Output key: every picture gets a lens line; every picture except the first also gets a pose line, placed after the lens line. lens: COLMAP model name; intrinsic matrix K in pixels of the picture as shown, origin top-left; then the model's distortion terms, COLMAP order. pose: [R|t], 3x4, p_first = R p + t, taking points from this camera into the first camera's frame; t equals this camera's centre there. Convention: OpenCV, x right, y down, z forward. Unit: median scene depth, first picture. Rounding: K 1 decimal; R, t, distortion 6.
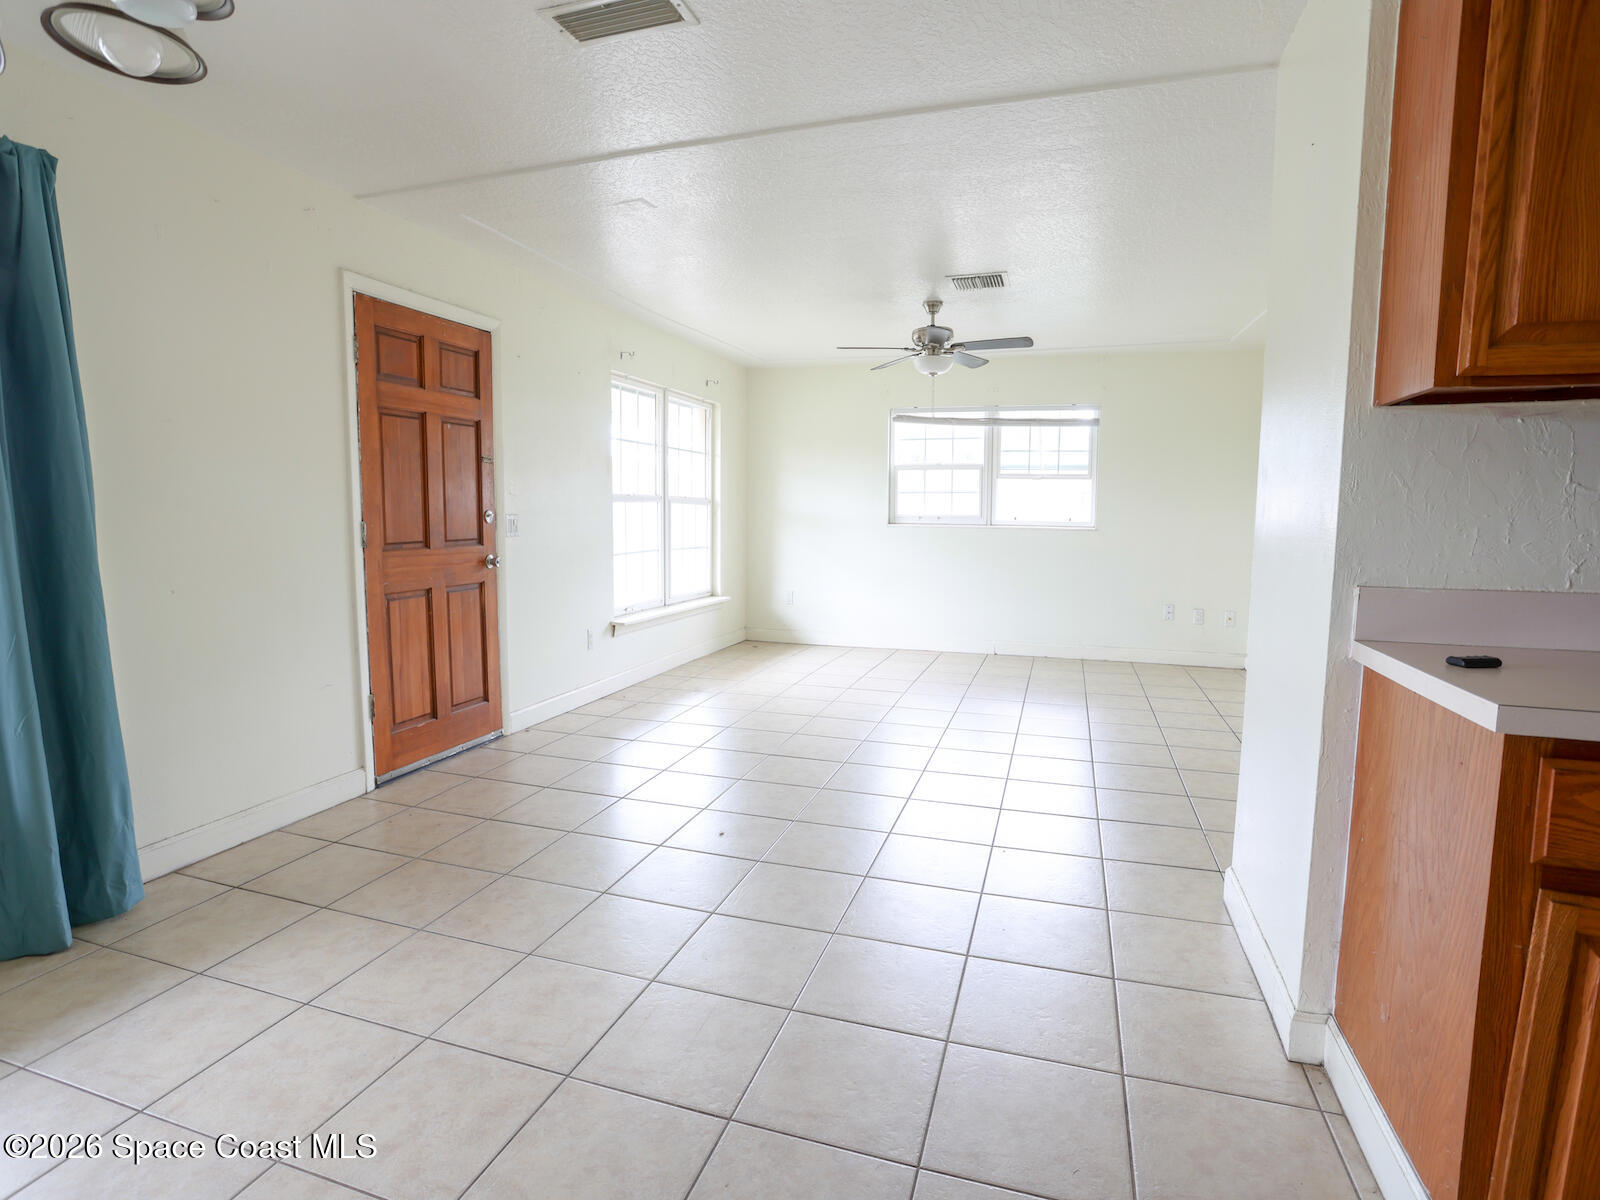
lens RADIAL K [[811.9, 0, 801.0], [0, 811.9, 594.8], [0, 0, 1]] dist [-0.071023, 0.035370]
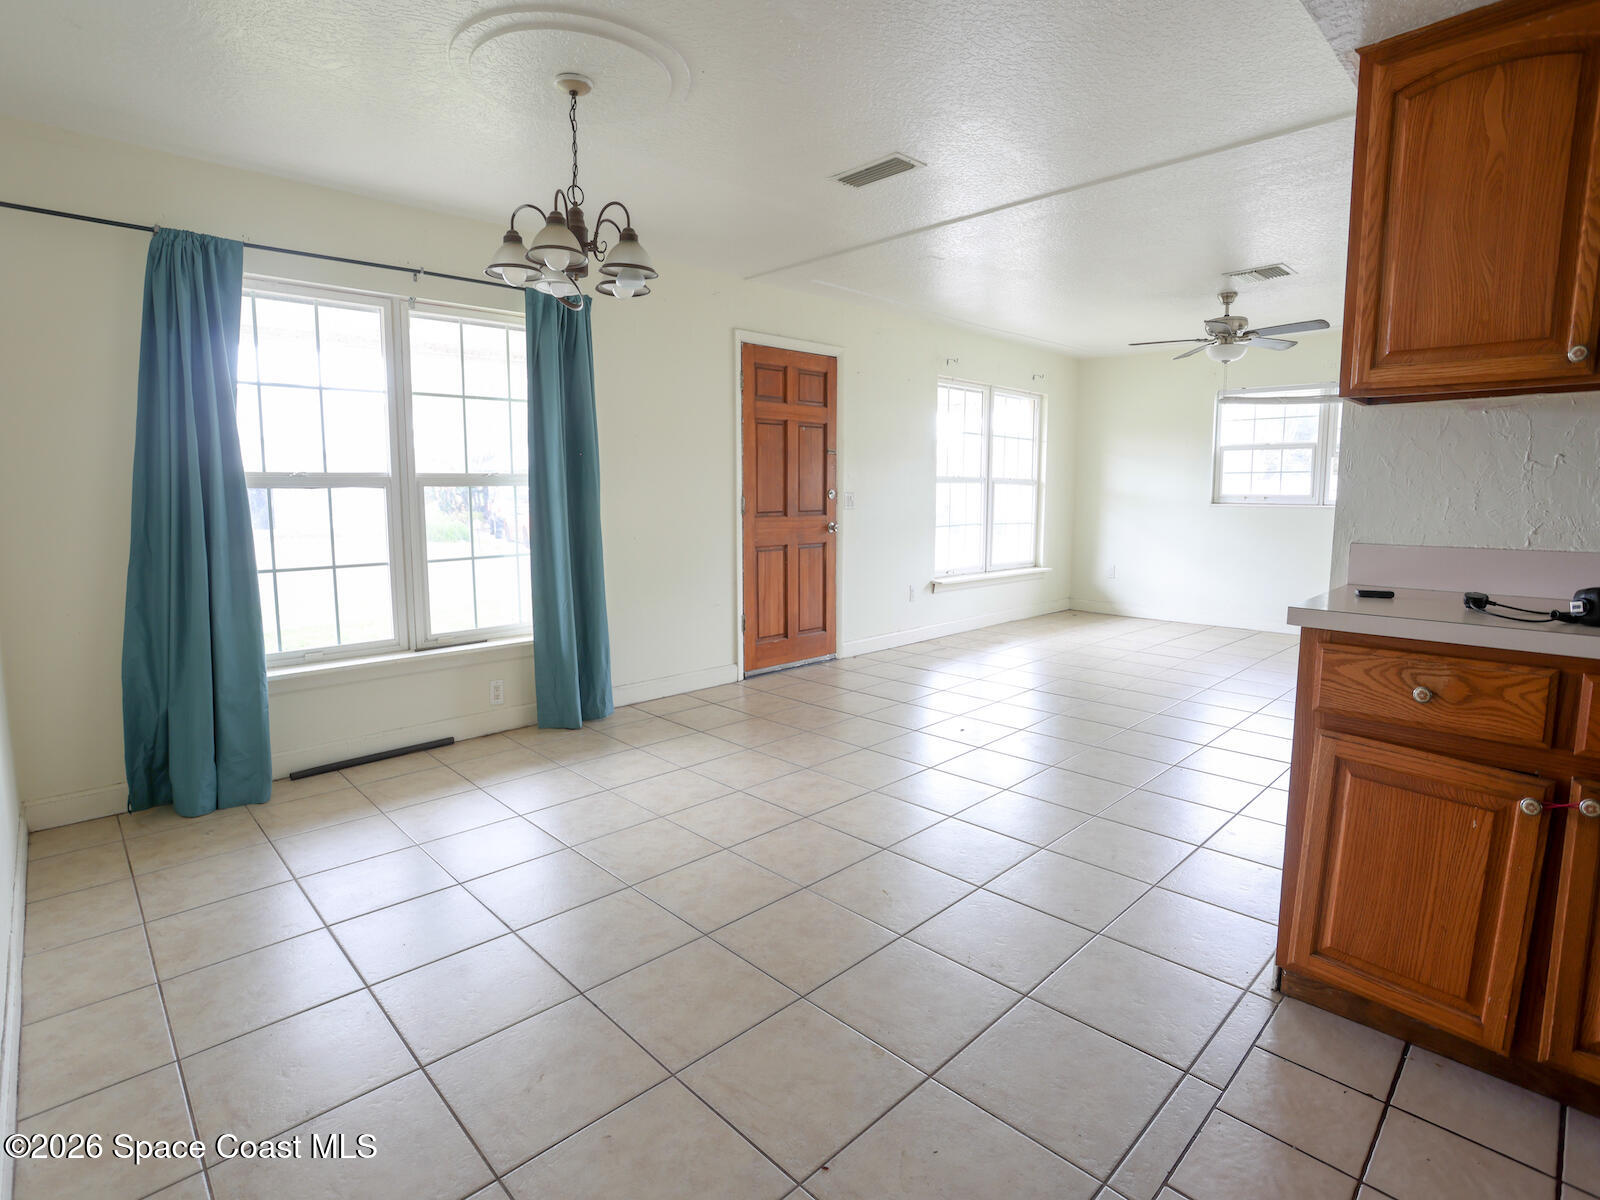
lens RADIAL K [[811.9, 0, 801.0], [0, 811.9, 594.8], [0, 0, 1]] dist [-0.071023, 0.035370]
pose [[0.886223, 0.053493, -0.460160, 0.220197], [-0.042932, 0.998520, 0.033393, 0.030727], [0.461265, -0.009839, 0.887208, -0.255676]]
